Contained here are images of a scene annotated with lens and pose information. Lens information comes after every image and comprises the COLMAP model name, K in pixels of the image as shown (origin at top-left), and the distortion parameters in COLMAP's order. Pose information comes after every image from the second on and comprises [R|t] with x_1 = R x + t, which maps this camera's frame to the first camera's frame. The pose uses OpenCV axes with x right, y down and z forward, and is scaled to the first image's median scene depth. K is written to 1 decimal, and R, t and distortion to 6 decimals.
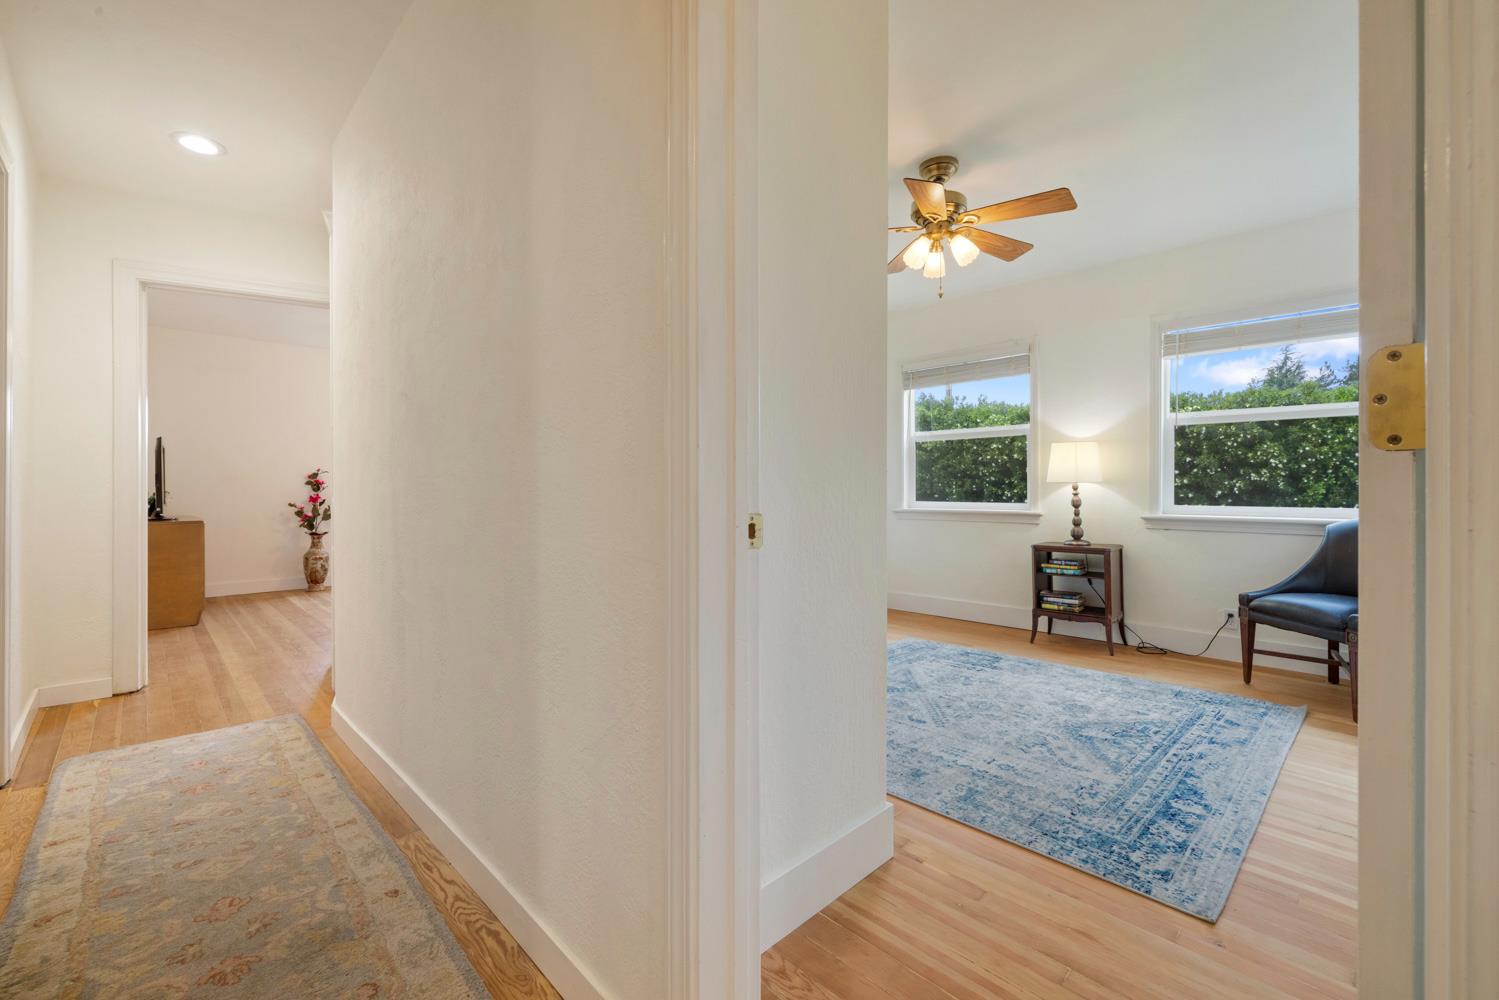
lens RADIAL K [[632.4, 0, 747.2], [0, 632.4, 490.2], [0, 0, 1]] dist [-0.002302, -0.000453]
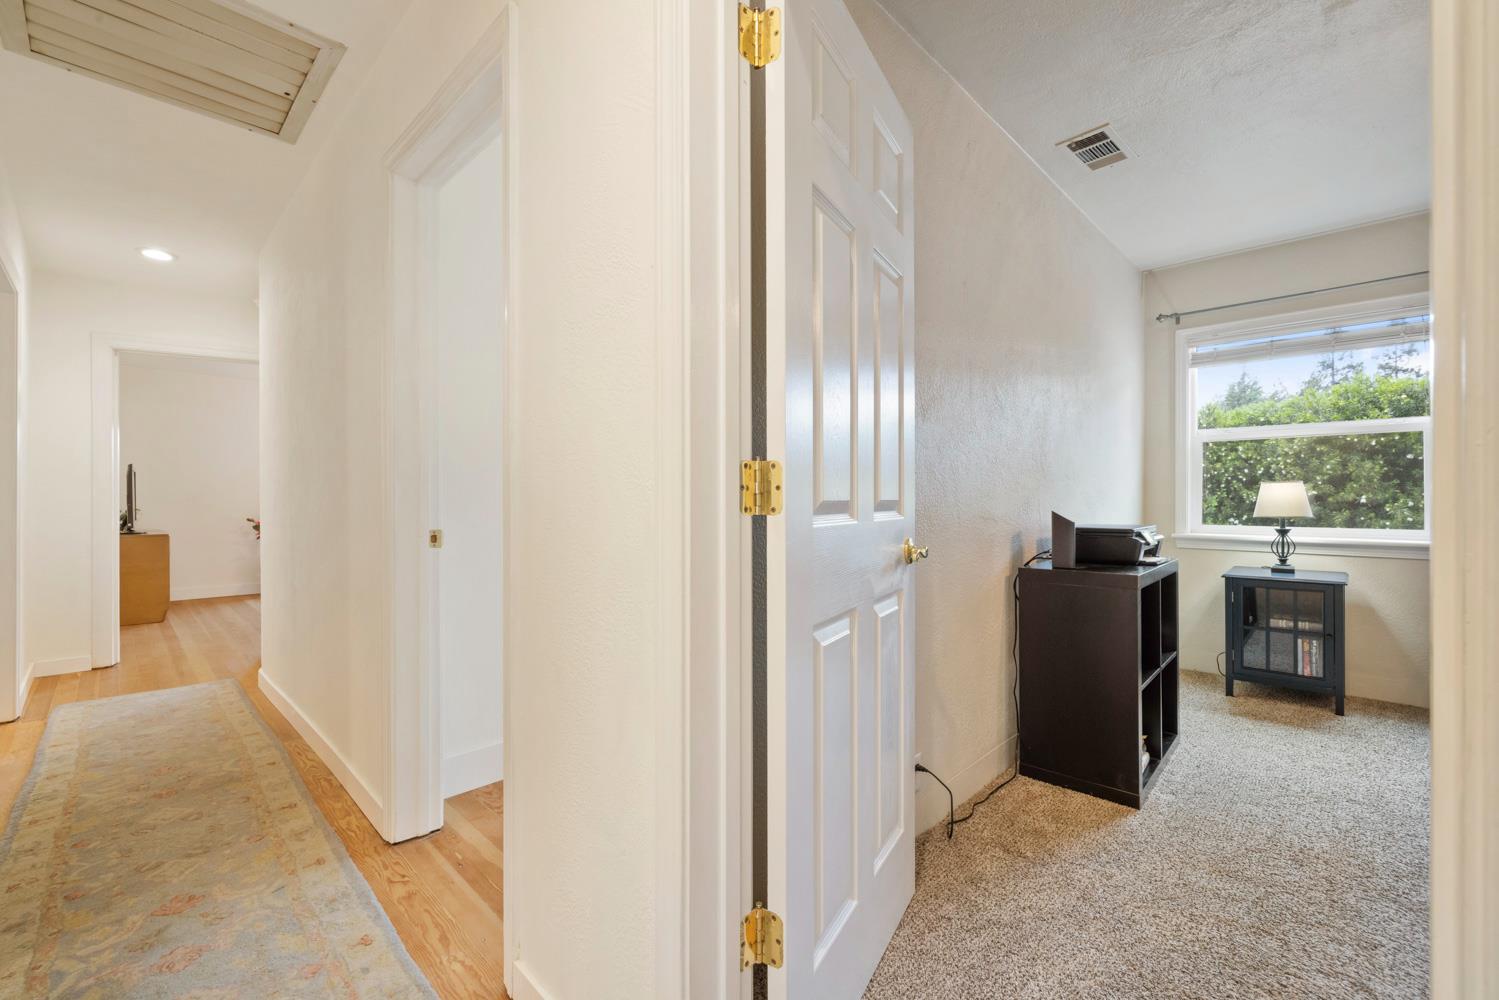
lens RADIAL K [[632.4, 0, 751.1], [0, 632.4, 500.8], [0, 0, 1]] dist [-0.002302, -0.000453]
pose [[0.999717, -0.001908, 0.023692, 0.353545], [0.001944, 0.999997, -0.001491, -0.017907], [-0.023689, 0.001536, 0.999718, -0.363985]]
